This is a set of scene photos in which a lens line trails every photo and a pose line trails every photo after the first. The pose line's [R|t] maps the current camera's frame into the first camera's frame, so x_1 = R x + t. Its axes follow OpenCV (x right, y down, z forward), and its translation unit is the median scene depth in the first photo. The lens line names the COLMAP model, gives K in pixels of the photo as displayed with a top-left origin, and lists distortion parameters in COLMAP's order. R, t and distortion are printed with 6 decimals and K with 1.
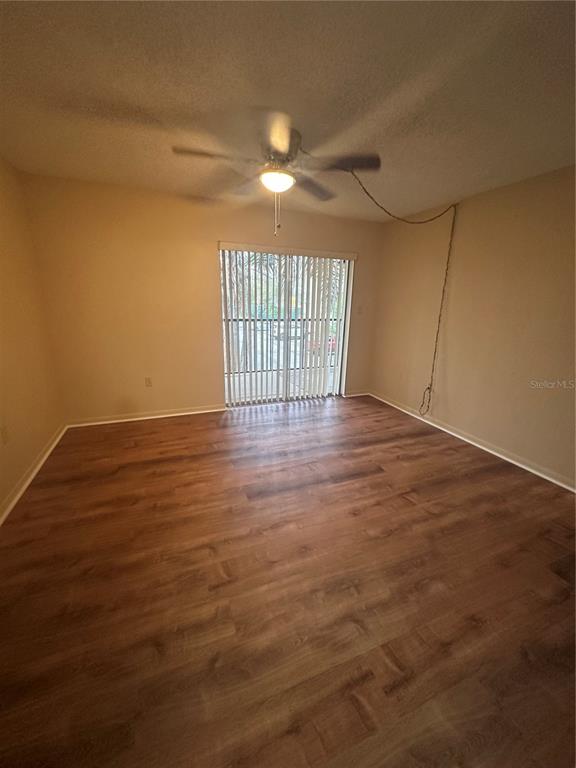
lens RADIAL K [[305.5, 0, 287.9], [0, 305.5, 388.0], [0, 0, 1]] dist [-0.001346, 0.000374]
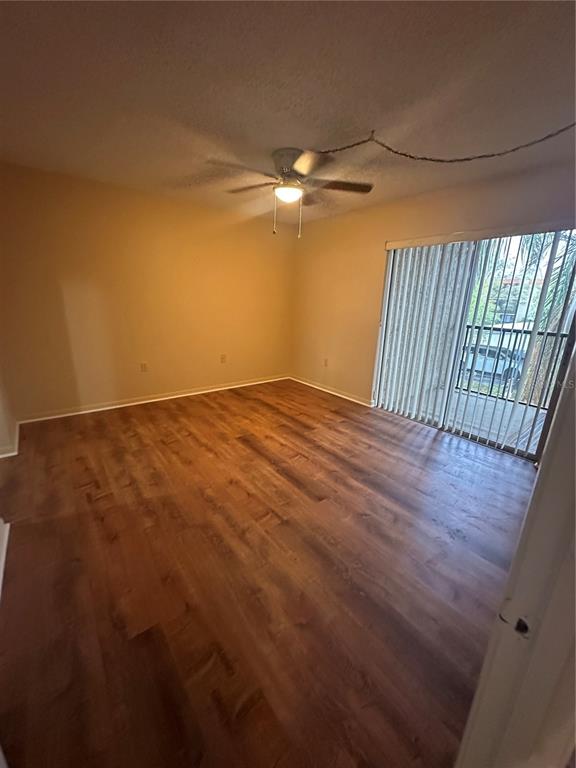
lens RADIAL K [[305.5, 0, 284.0], [0, 305.5, 381.8], [0, 0, 1]] dist [-0.001346, 0.000374]
pose [[0.271692, 0.244516, -0.930804, 1.181437], [-0.293096, 0.942263, 0.161975, -0.160981], [0.916667, 0.228807, 0.327672, 0.708831]]
